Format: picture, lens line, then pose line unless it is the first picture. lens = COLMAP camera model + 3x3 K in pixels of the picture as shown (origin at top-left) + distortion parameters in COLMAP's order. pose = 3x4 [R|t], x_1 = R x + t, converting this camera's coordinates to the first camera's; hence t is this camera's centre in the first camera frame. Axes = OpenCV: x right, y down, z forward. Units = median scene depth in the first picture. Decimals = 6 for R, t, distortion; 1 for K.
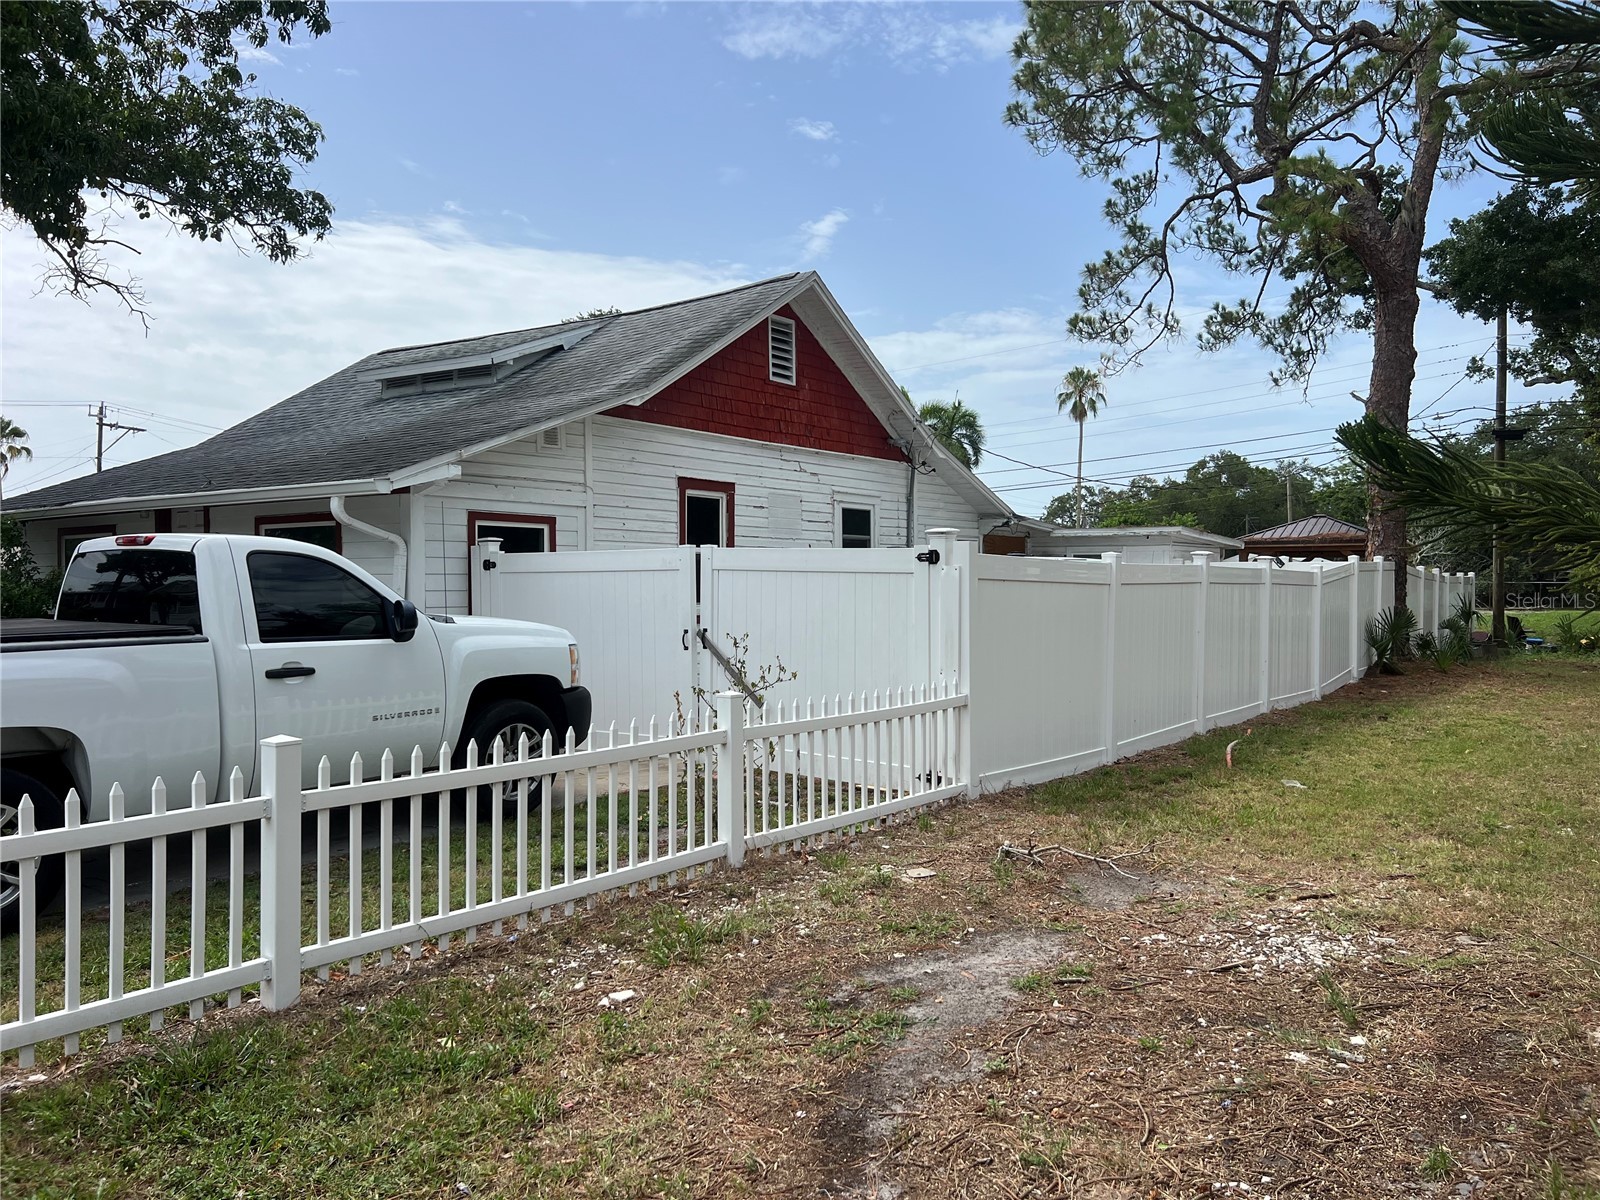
lens RADIAL K [[1207.0, 0, 807.0], [0, 1207.0, 599.5], [0, 0, 1]] dist [0.110722, -0.159117]
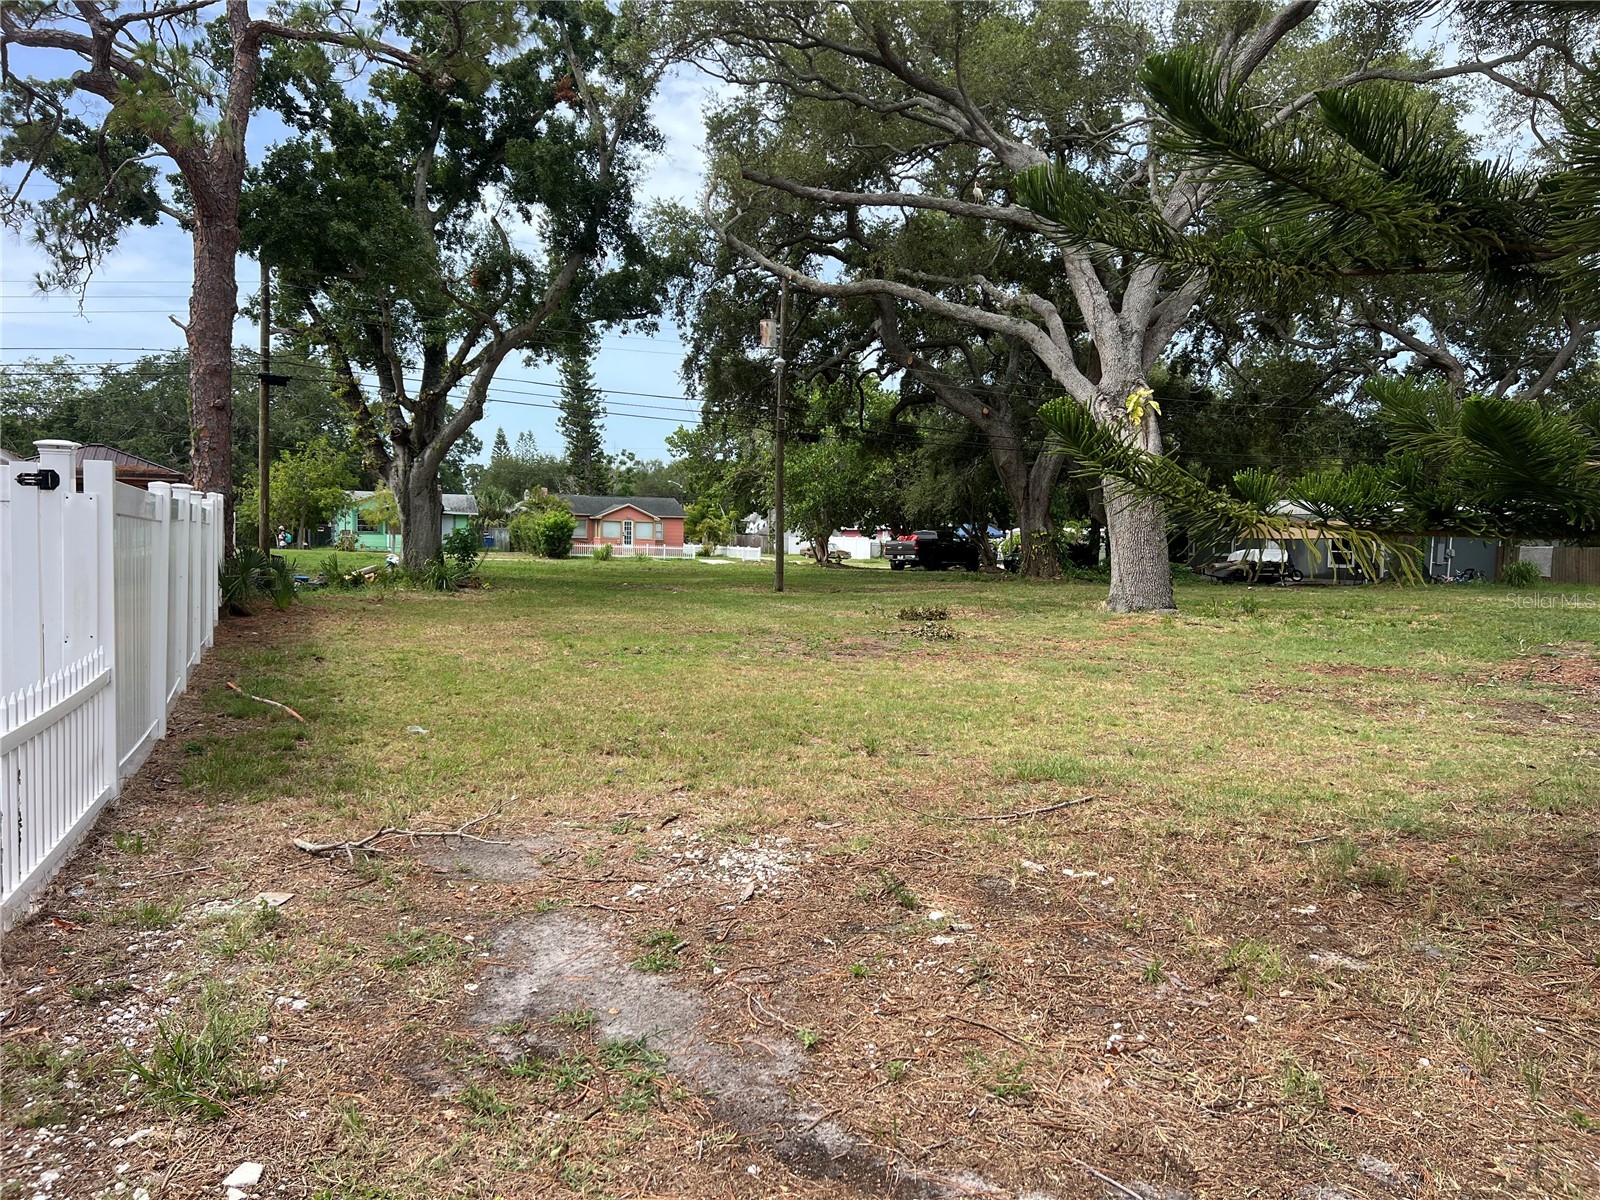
lens RADIAL K [[1207.0, 0, 807.0], [0, 1207.0, 599.5], [0, 0, 1]] dist [0.110722, -0.159117]
pose [[0.506363, -0.034048, 0.861648, -0.300266], [-0.010570, 0.998900, 0.045684, -0.002327], [-0.862255, -0.032240, 0.505447, 0.242946]]
